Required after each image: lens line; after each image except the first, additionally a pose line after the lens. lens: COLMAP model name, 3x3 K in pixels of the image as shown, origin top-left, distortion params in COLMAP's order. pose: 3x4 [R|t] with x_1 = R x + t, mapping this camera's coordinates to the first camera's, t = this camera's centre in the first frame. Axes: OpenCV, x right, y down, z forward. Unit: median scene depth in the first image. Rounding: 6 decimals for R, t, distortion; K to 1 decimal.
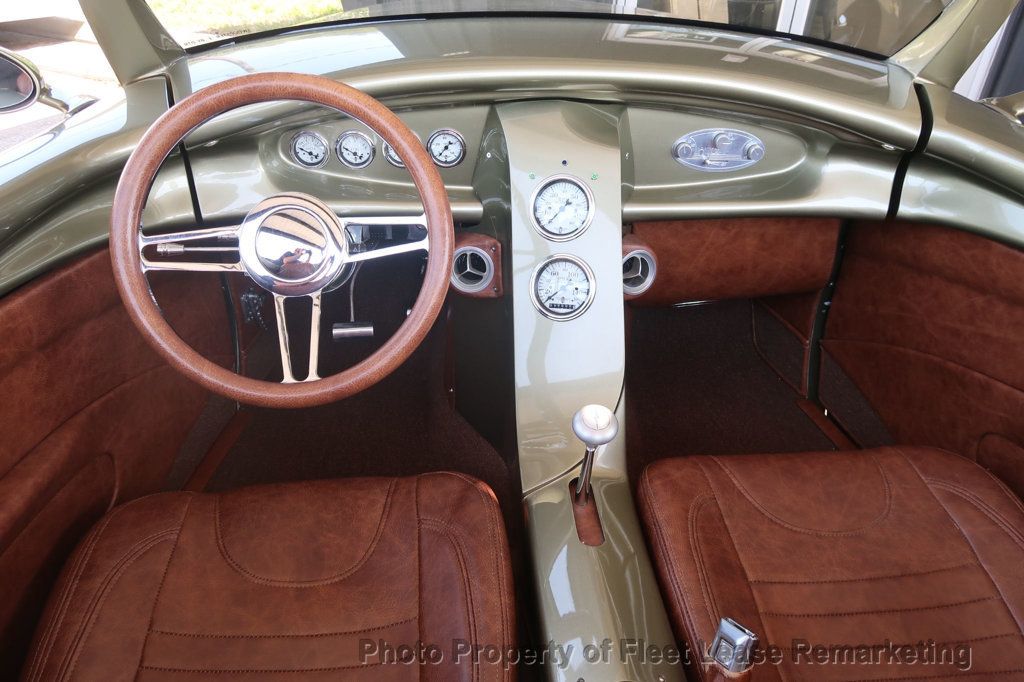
lens RADIAL K [[700.9, 0, 512.0], [0, 700.9, 341.0], [0, 0, 1]] dist [-0.012846, -0.005515]
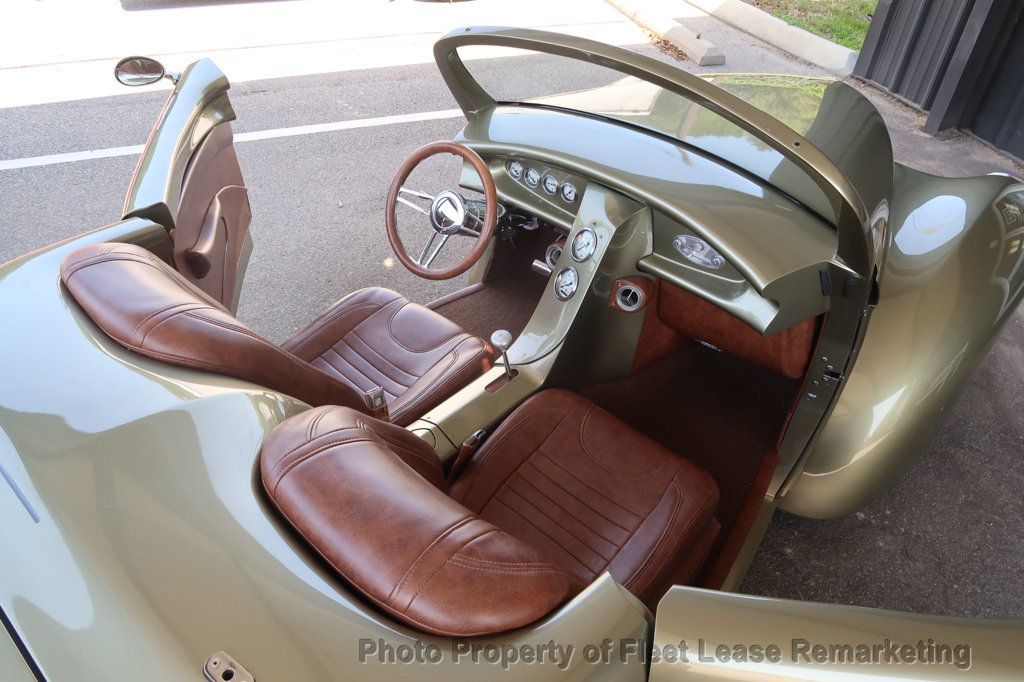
lens RADIAL K [[700.9, 0, 512.0], [0, 700.9, 341.0], [0, 0, 1]] dist [-0.012846, -0.005515]
pose [[0.693295, 0.465124, -0.550456, 1.002684], [-0.410019, 0.882737, 0.229478, -0.292302], [0.592643, 0.066602, 0.802707, -0.554447]]
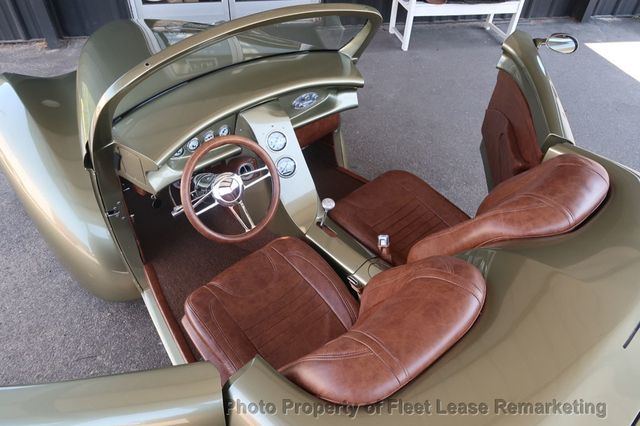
lens RADIAL K [[438.1, 0, 320.0], [0, 438.1, 213.0], [0, 0, 1]] dist [-0.012846, -0.005515]
pose [[0.794210, -0.412258, 0.446402, -0.656927], [0.327377, 0.909210, 0.257218, -0.299641], [-0.511913, -0.058143, 0.857067, -0.604373]]
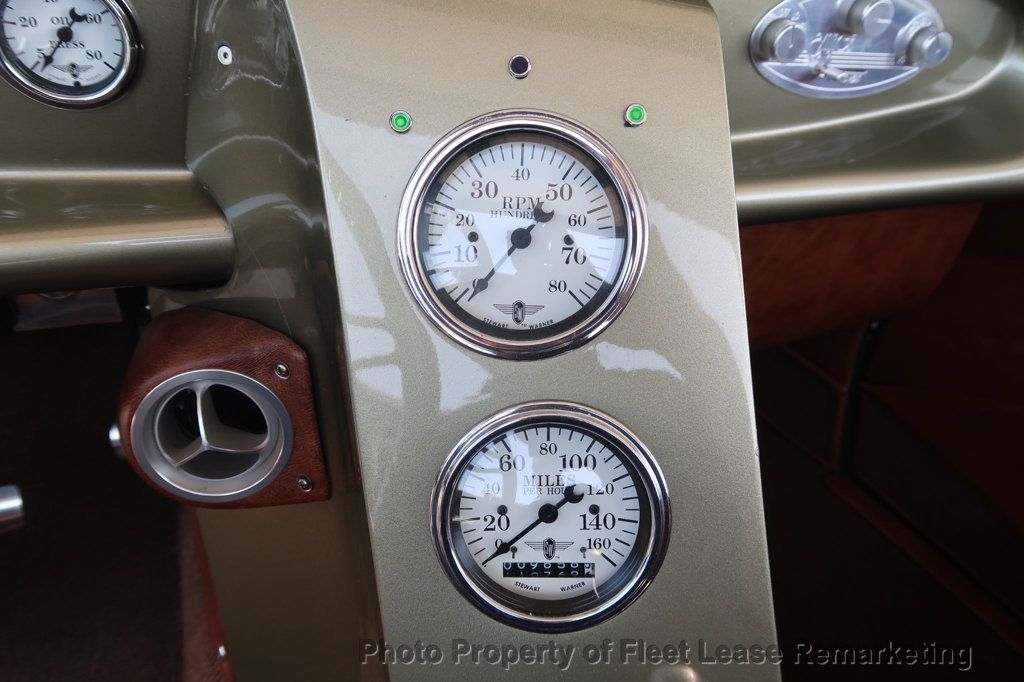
lens RADIAL K [[700.9, 0, 512.0], [0, 700.9, 341.0], [0, 0, 1]] dist [-0.012846, -0.005515]
pose [[0.961222, -0.113716, 0.251241, -0.005004], [0.098395, 0.992484, 0.072765, -0.155976], [-0.257627, -0.045223, 0.965186, 0.676657]]
